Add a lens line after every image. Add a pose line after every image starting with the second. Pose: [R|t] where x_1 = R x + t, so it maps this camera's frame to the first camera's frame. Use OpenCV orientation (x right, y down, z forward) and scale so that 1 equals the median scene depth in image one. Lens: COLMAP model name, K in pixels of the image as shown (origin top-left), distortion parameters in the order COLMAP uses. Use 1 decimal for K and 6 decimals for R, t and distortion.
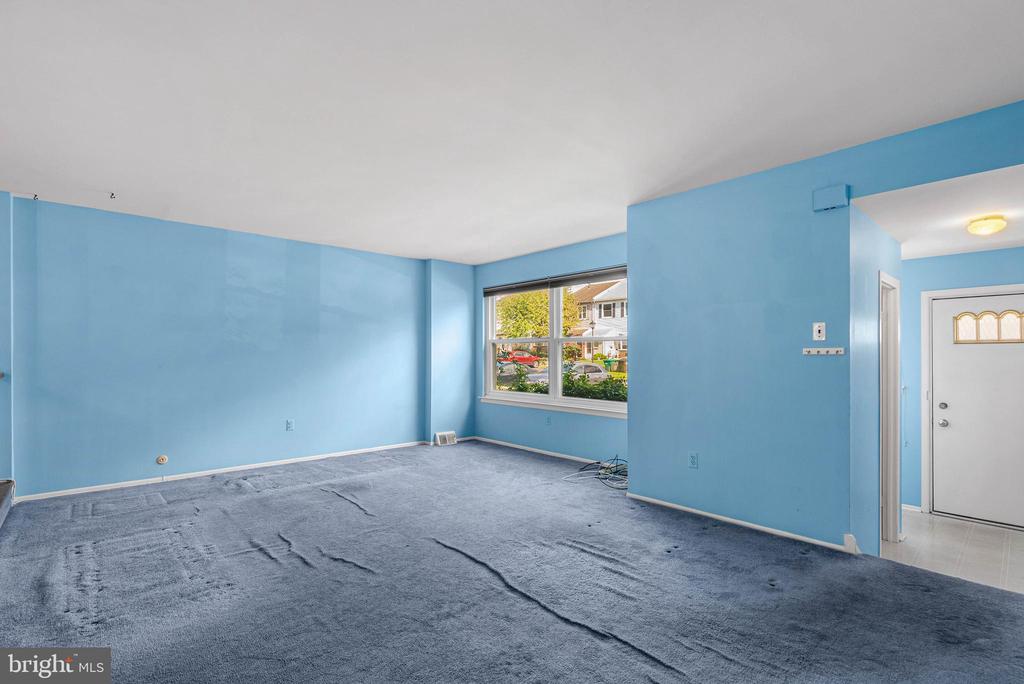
lens RADIAL K [[487.1, 0, 512.5], [0, 487.1, 351.1], [0, 0, 1]] dist [-0.002680, 0.001210]
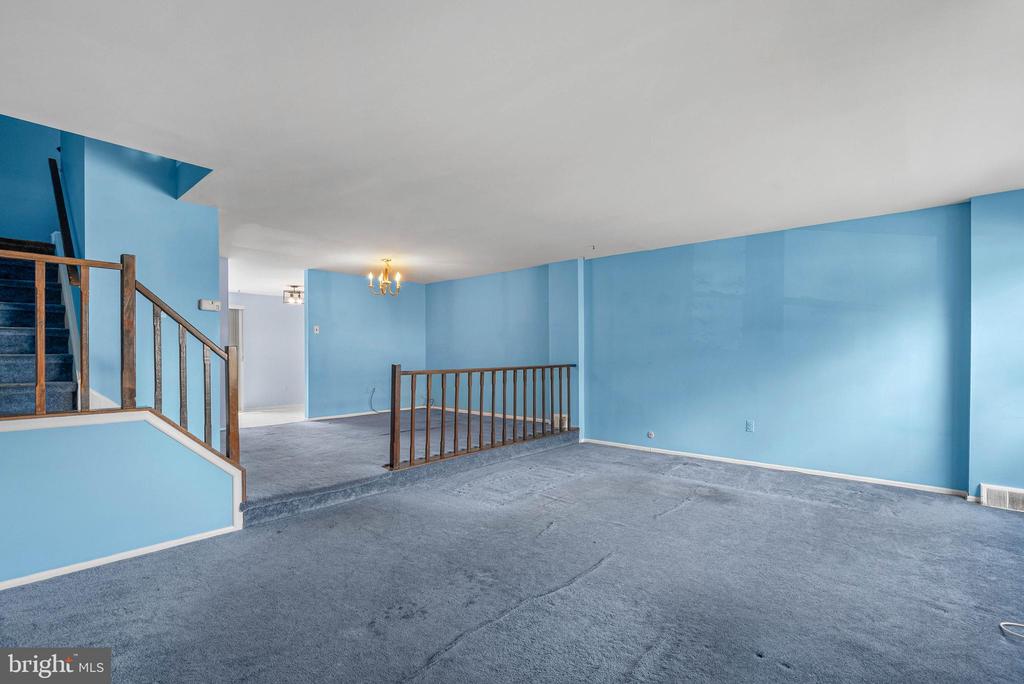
lens RADIAL K [[487.1, 0, 515.2], [0, 487.1, 345.1], [0, 0, 1]] dist [-0.002680, 0.001210]
pose [[0.092347, -0.018684, -0.995552, 0.540812], [0.006117, 0.999816, -0.018196, 0.006254], [0.995708, -0.004409, 0.092444, 0.516867]]
